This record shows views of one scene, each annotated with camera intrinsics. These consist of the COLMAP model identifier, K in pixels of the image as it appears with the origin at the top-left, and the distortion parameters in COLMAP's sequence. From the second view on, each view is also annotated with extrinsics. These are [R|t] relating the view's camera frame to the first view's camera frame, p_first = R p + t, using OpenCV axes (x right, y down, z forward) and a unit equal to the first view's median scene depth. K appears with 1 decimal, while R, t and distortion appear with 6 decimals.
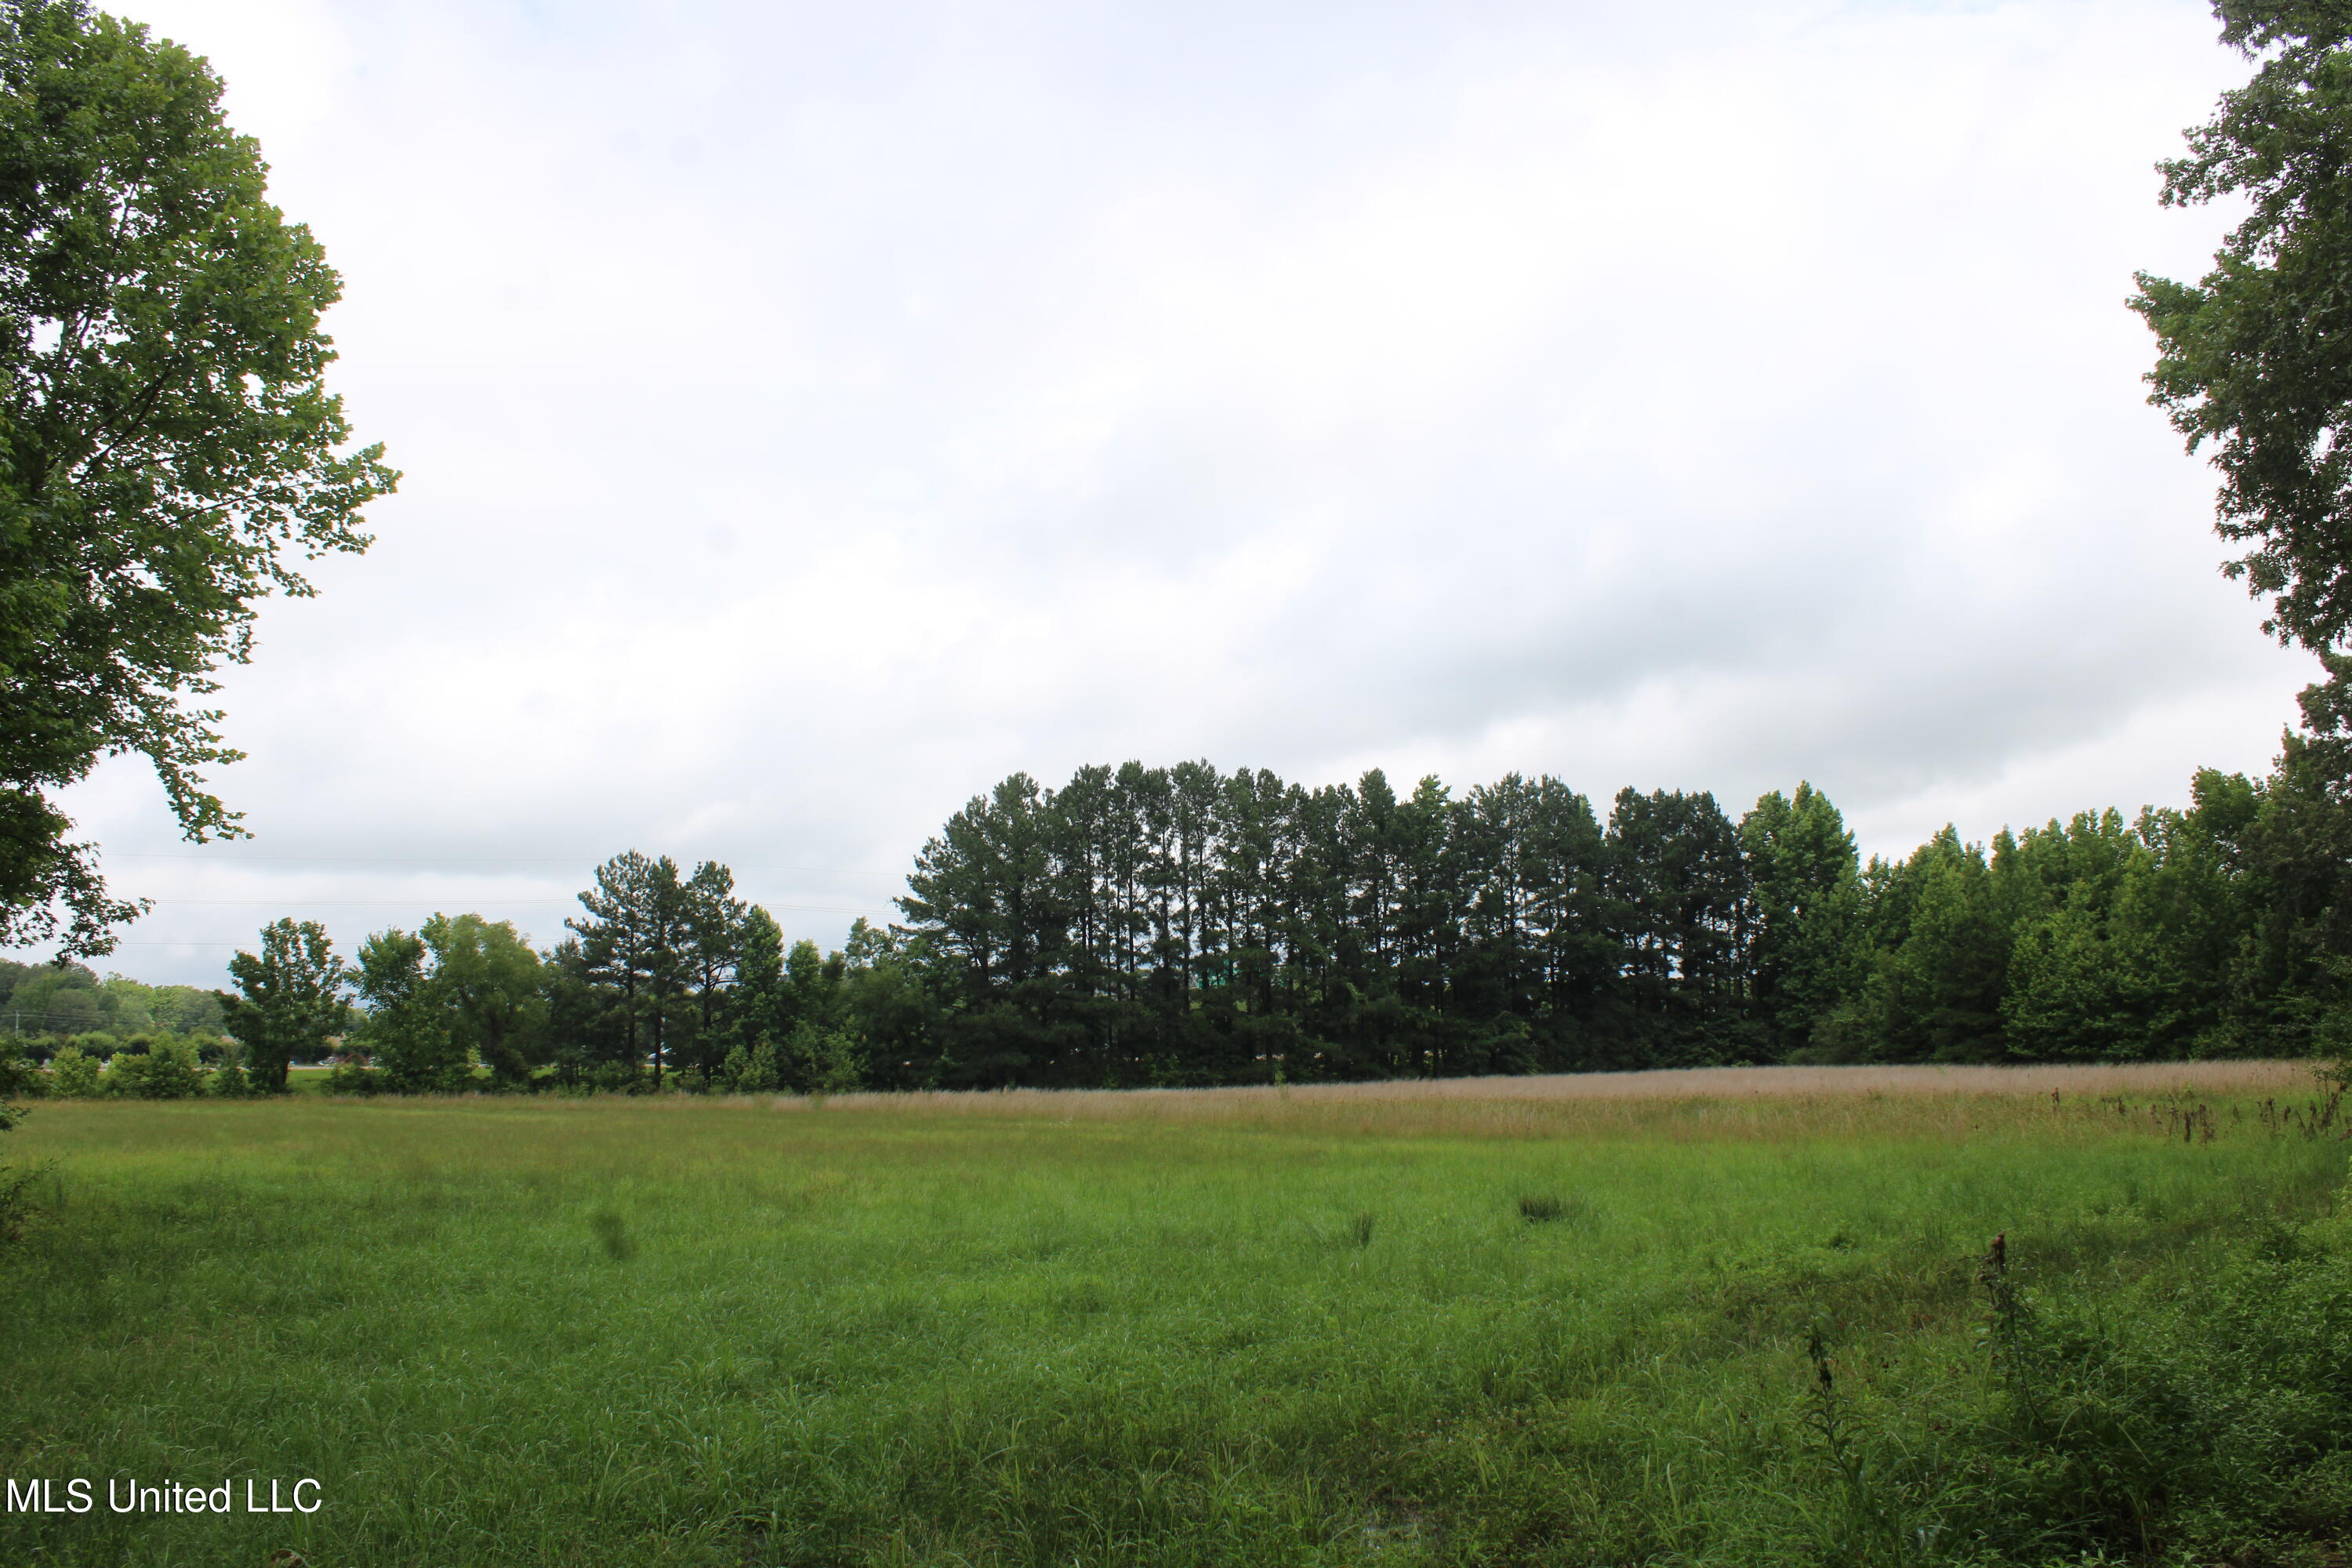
lens RADIAL K [[1954.1, 0, 1194.2], [0, 1954.1, 759.8], [0, 0, 1]] dist [-0.164873, 0.156804]
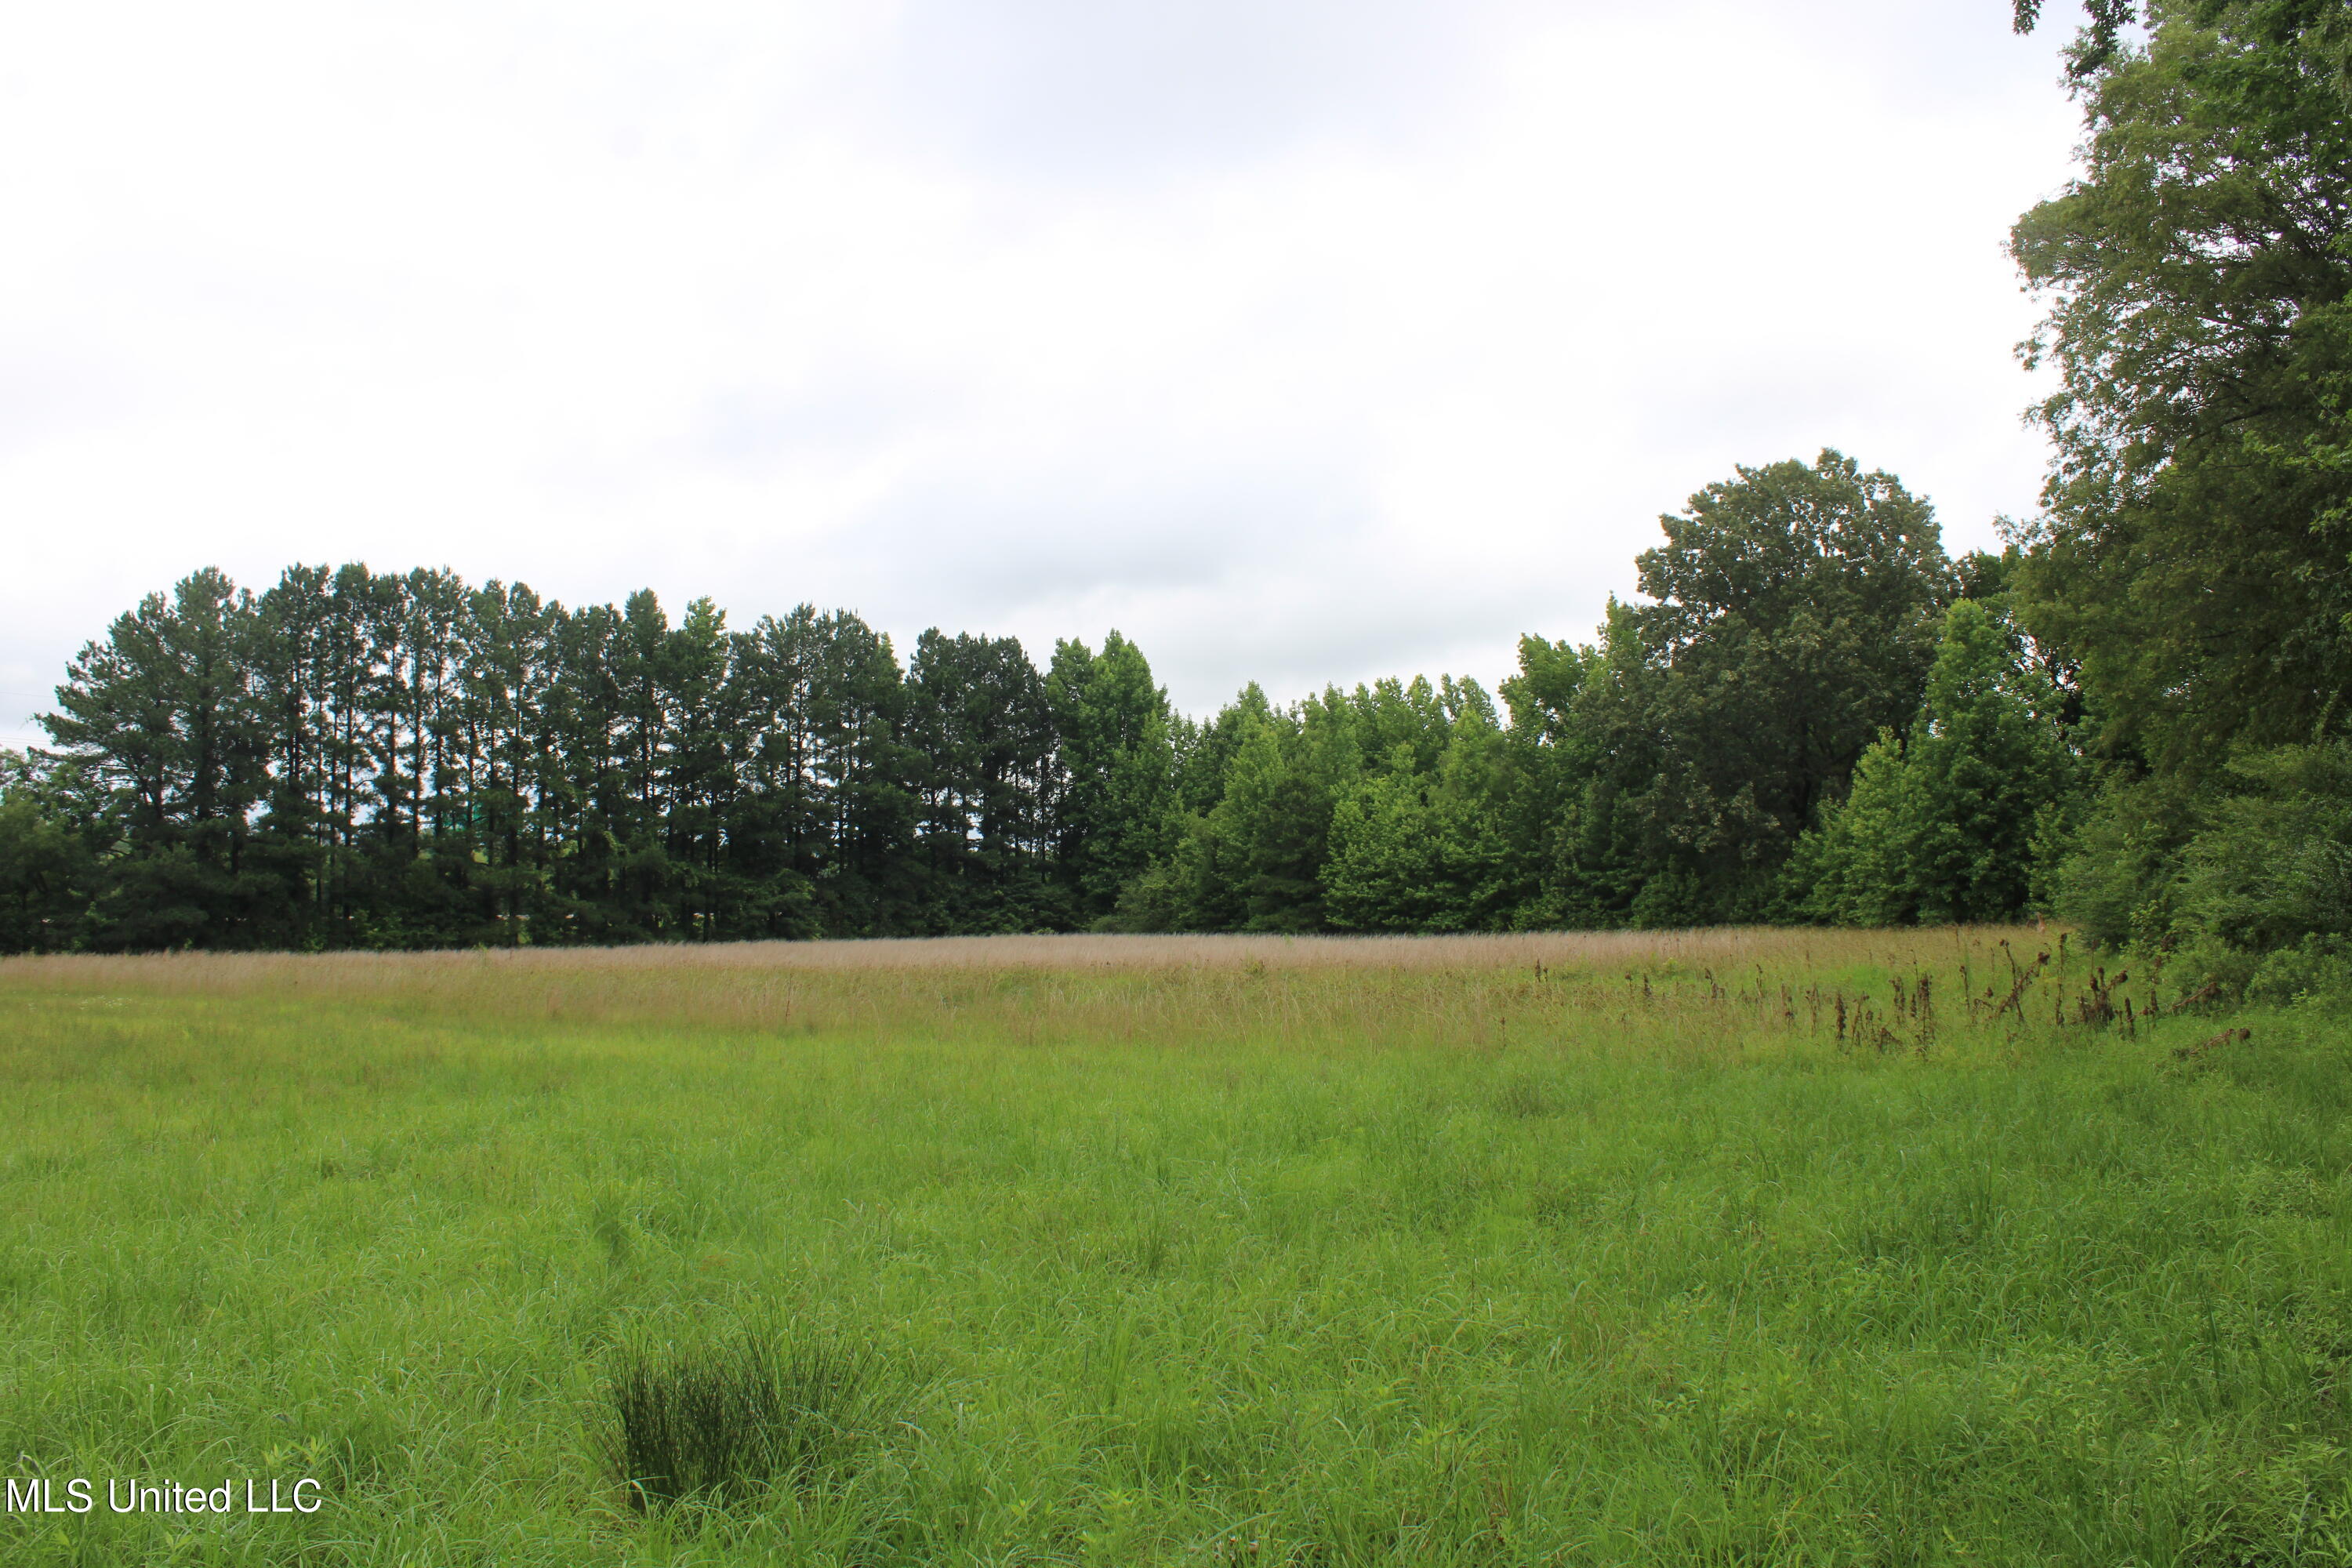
lens RADIAL K [[1954.1, 0, 1194.2], [0, 1954.1, 759.8], [0, 0, 1]] dist [-0.164873, 0.156804]
pose [[0.935770, 0.031446, 0.351207, 0.021029], [-0.055102, 0.996820, 0.057562, 0.018069], [-0.348280, -0.073217, 0.934527, 0.105161]]
